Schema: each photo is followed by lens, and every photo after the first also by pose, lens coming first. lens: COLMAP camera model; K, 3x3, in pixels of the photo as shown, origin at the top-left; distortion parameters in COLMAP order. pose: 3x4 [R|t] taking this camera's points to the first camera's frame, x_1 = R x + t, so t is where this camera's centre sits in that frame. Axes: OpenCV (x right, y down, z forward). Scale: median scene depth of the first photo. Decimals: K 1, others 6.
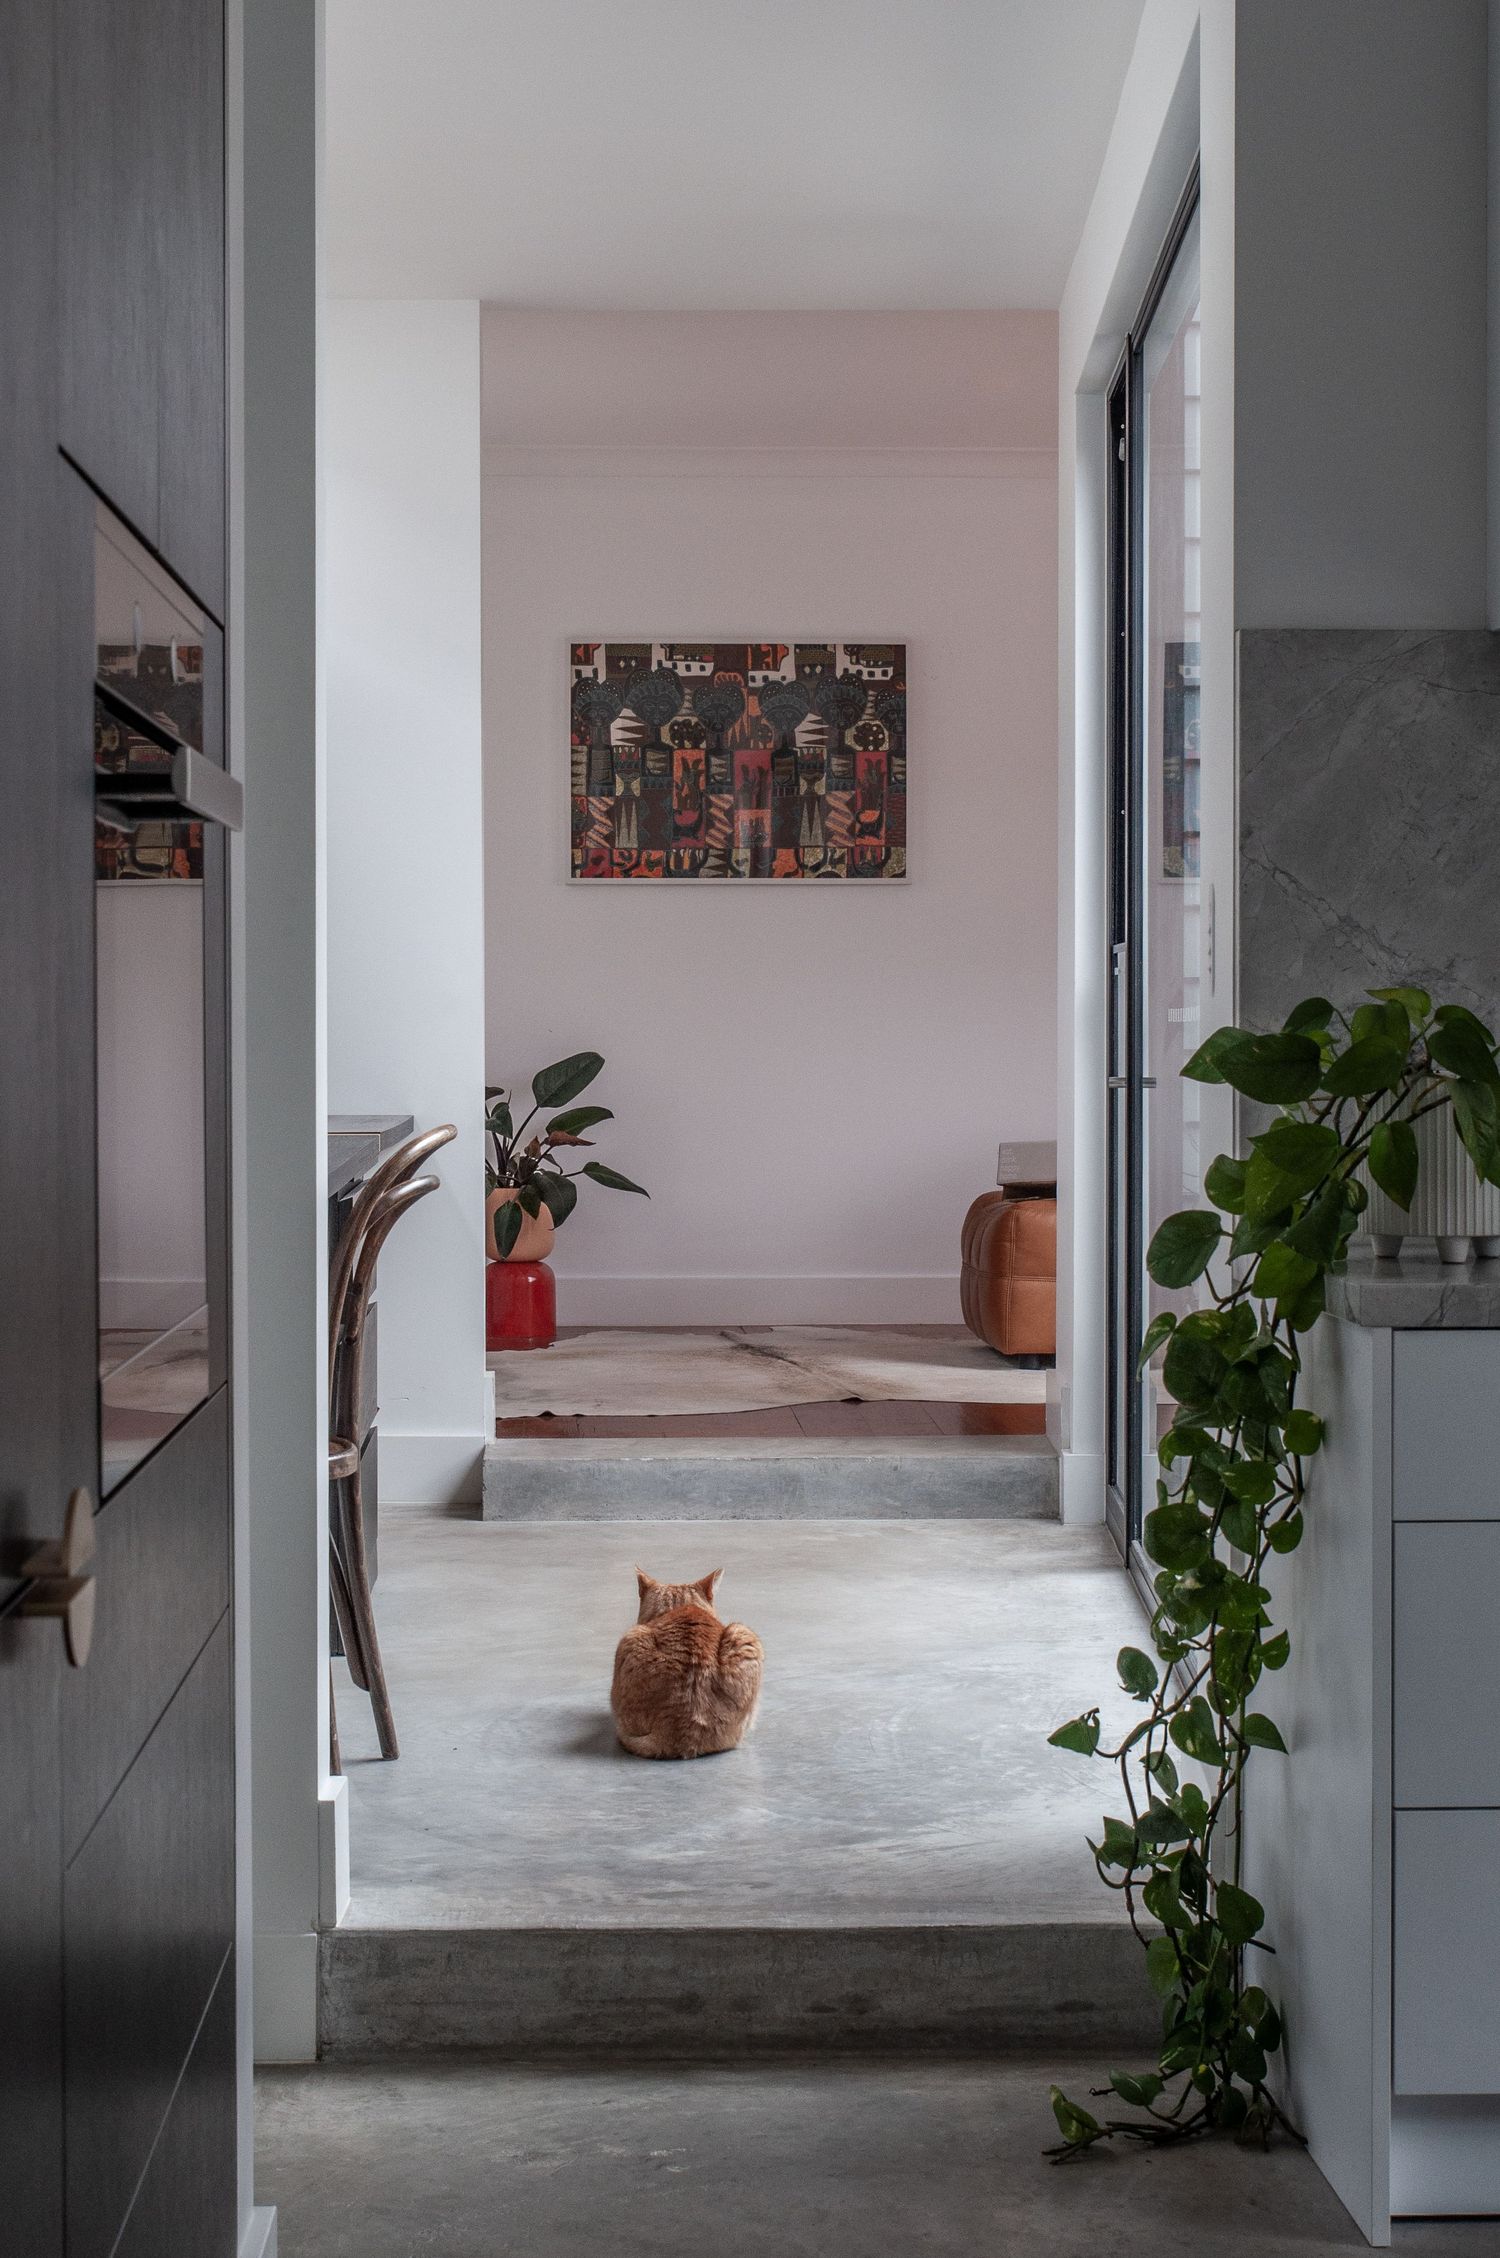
lens RADIAL K [[3528.4, 0, 684.8], [0, 3528.4, 1117.2], [0, 0, 1]] dist [-0.039957, 0.000000]
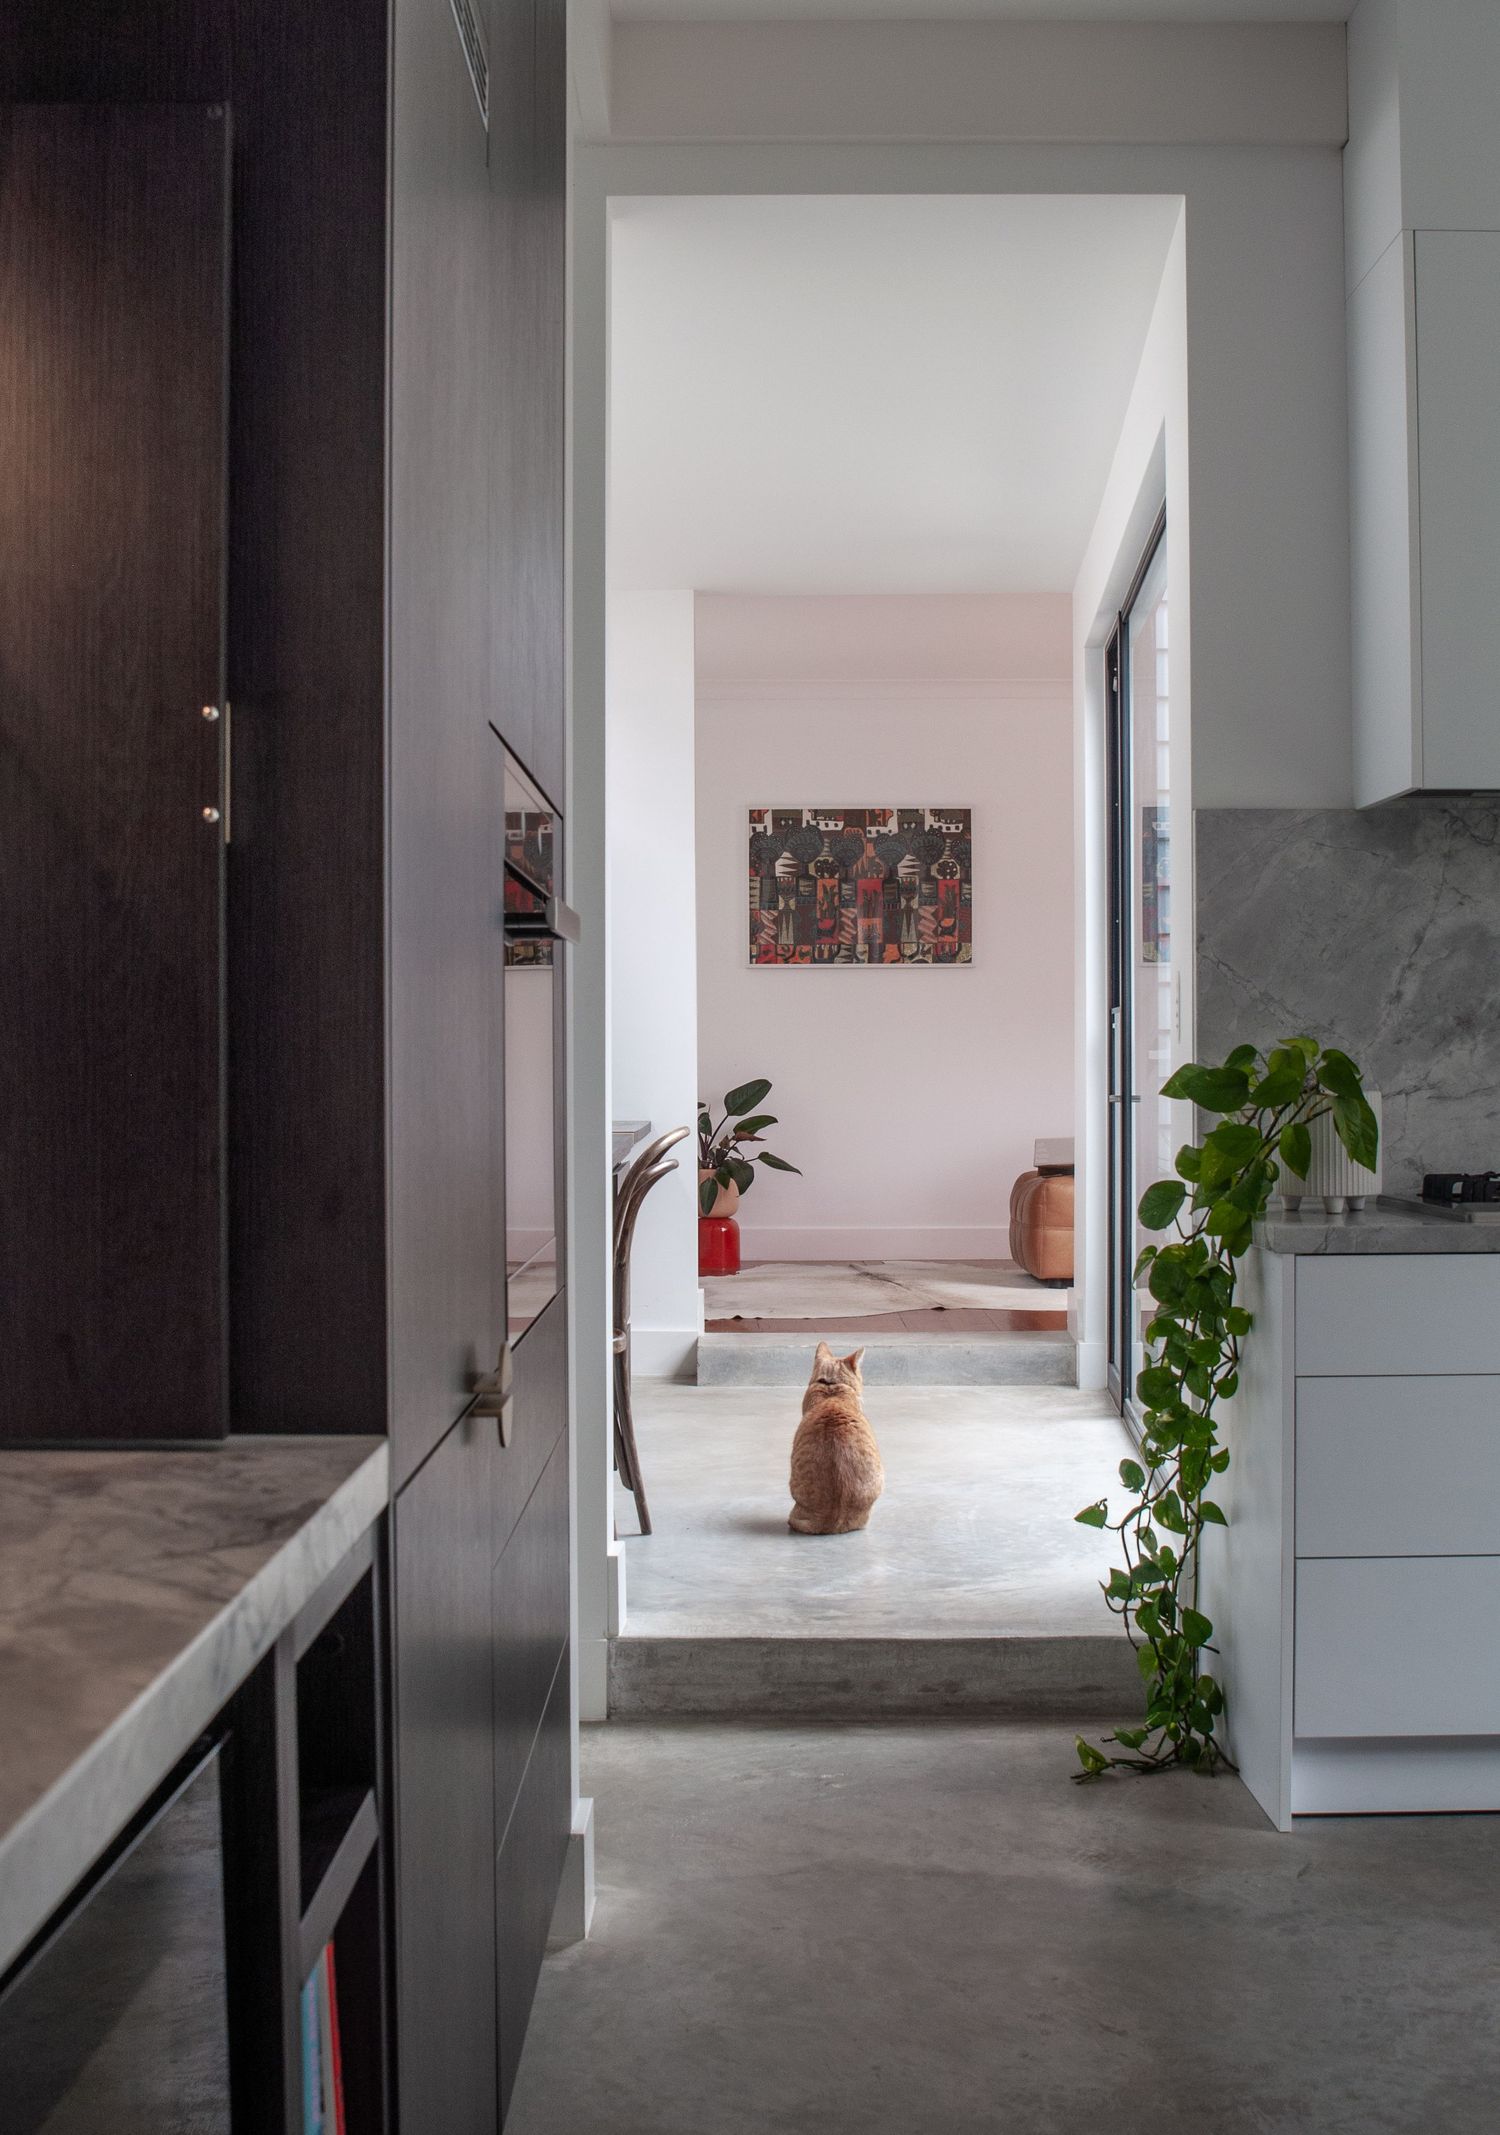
lens RADIAL K [[2389.7, 0, 672.4], [0, 2389.7, 1086.5], [0, 0, 1]] dist [-0.116198, 0.000000]
pose [[0.998224, -0.001703, -0.059550, -0.006080], [0.000804, 0.999885, -0.015121, 0.000287], [0.059569, 0.015046, 0.998111, -0.033098]]
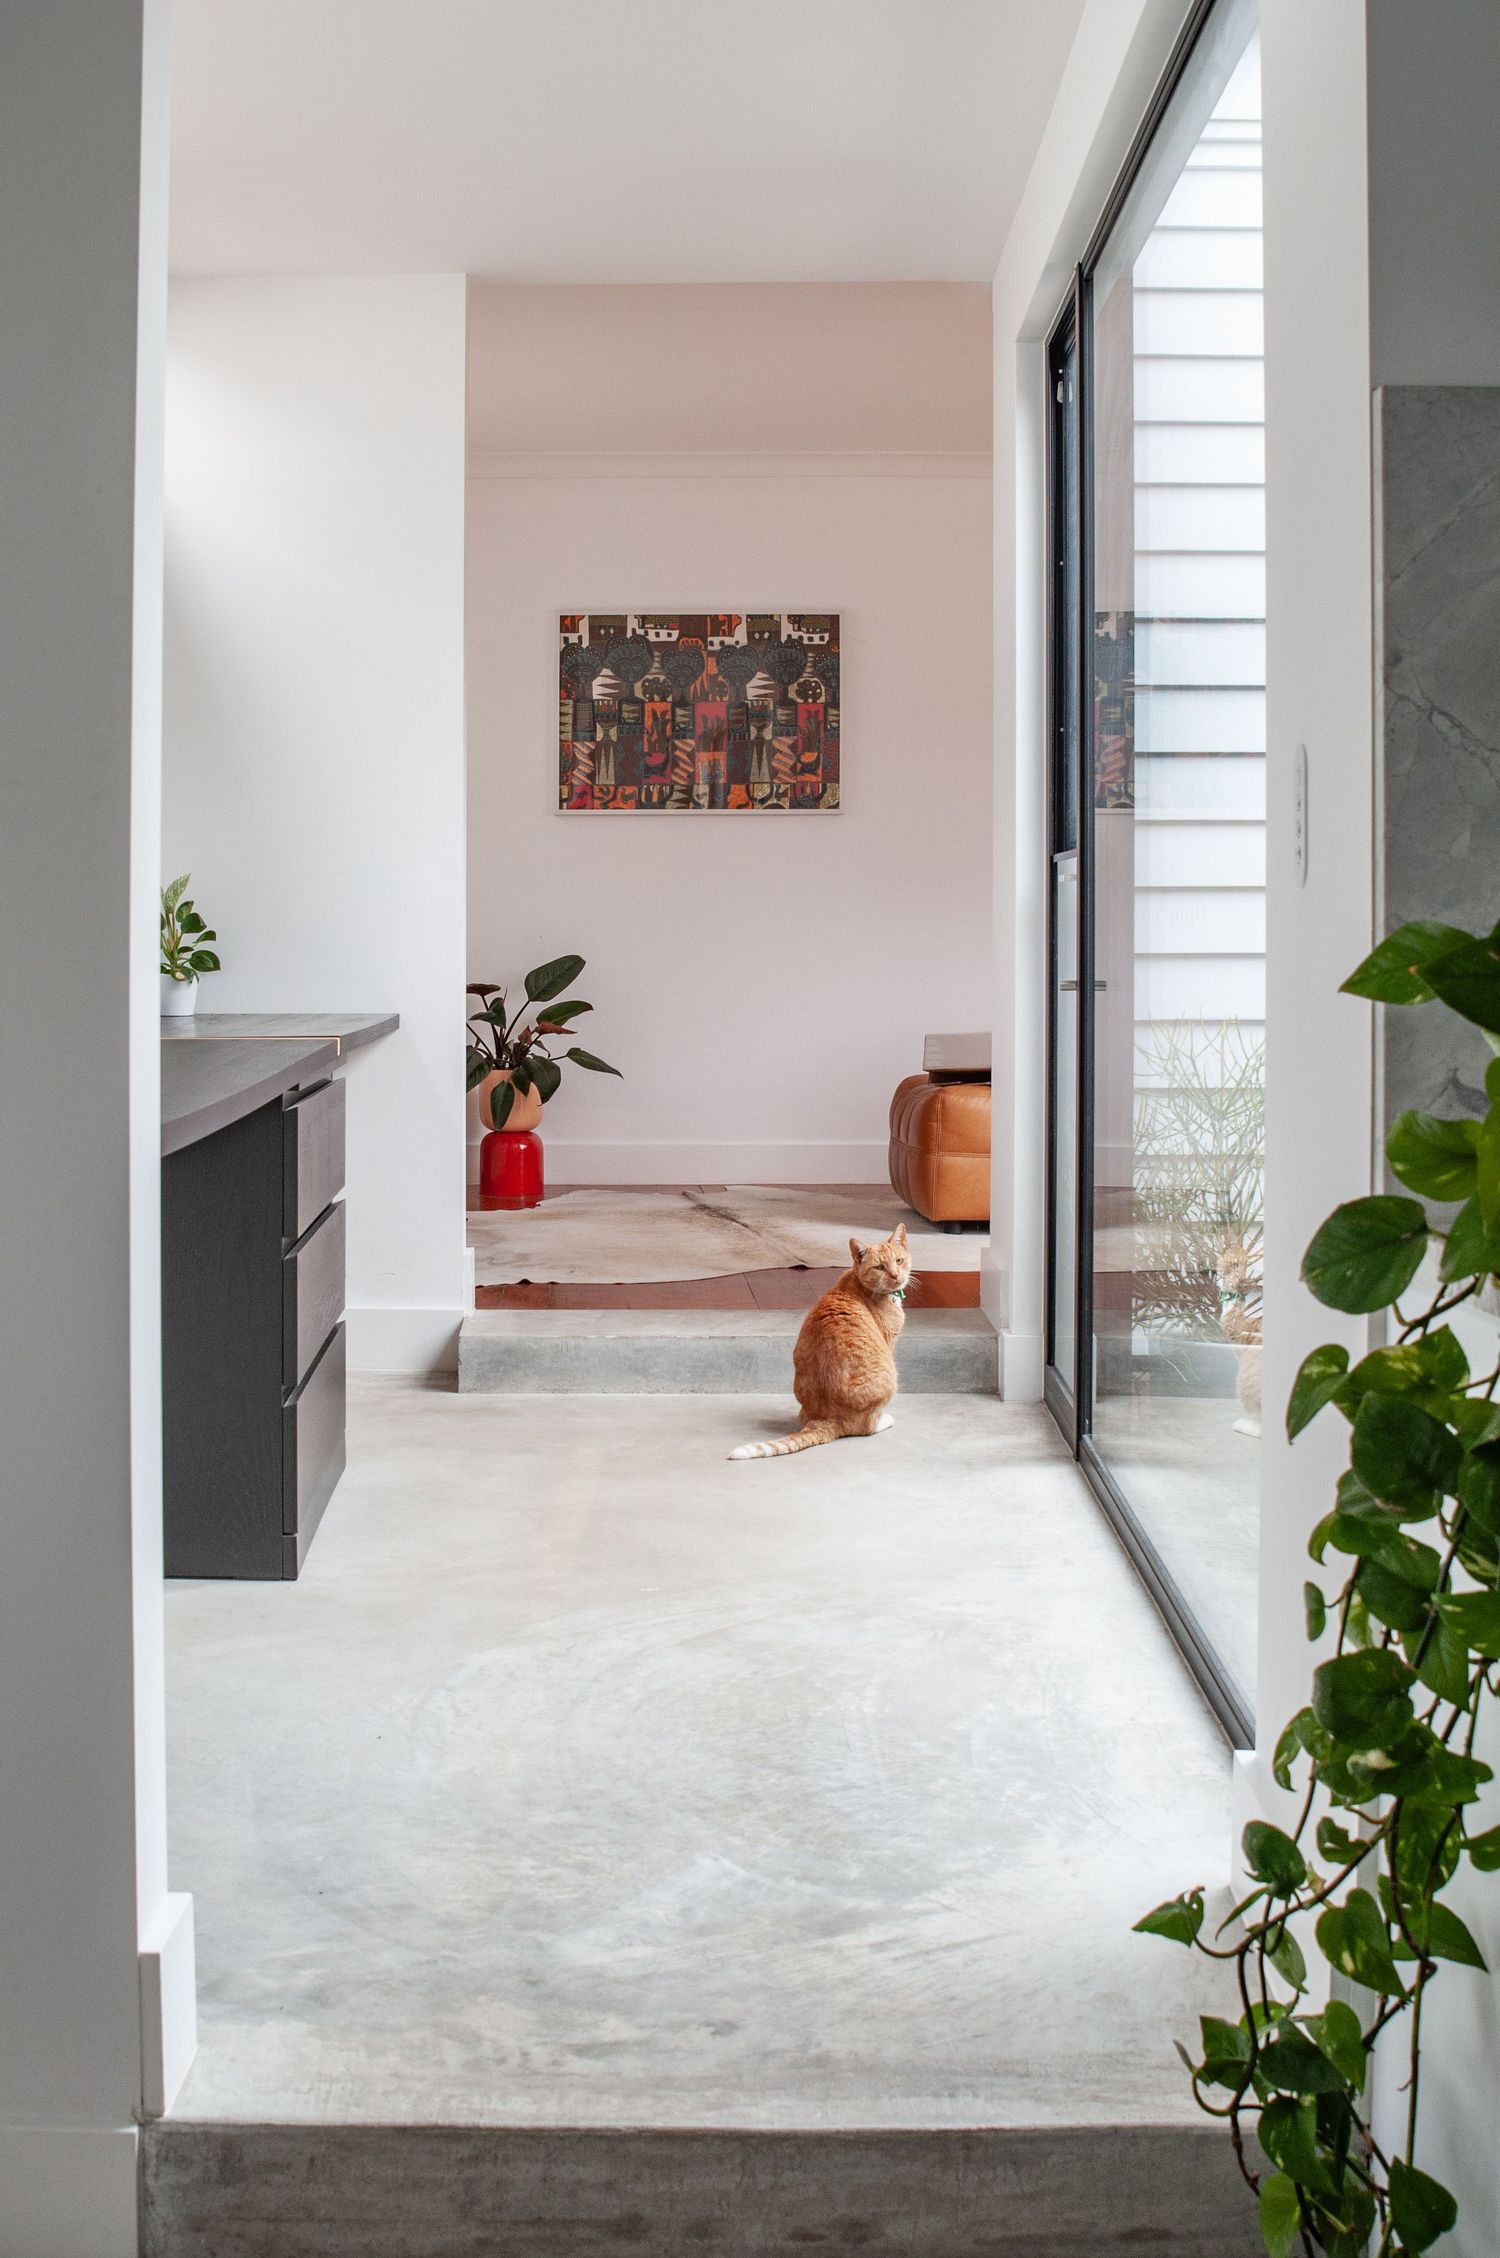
lens RADIAL K [[2394.2, 0, 762.3], [0, 2394.2, 991.3], [0, 0, 1]] dist [-0.111139, 0.000000]
pose [[0.999124, 0.002559, 0.041773, 0.004200], [-0.002423, 0.999992, -0.003307, -0.005051], [-0.041781, 0.003203, 0.999122, 0.262857]]
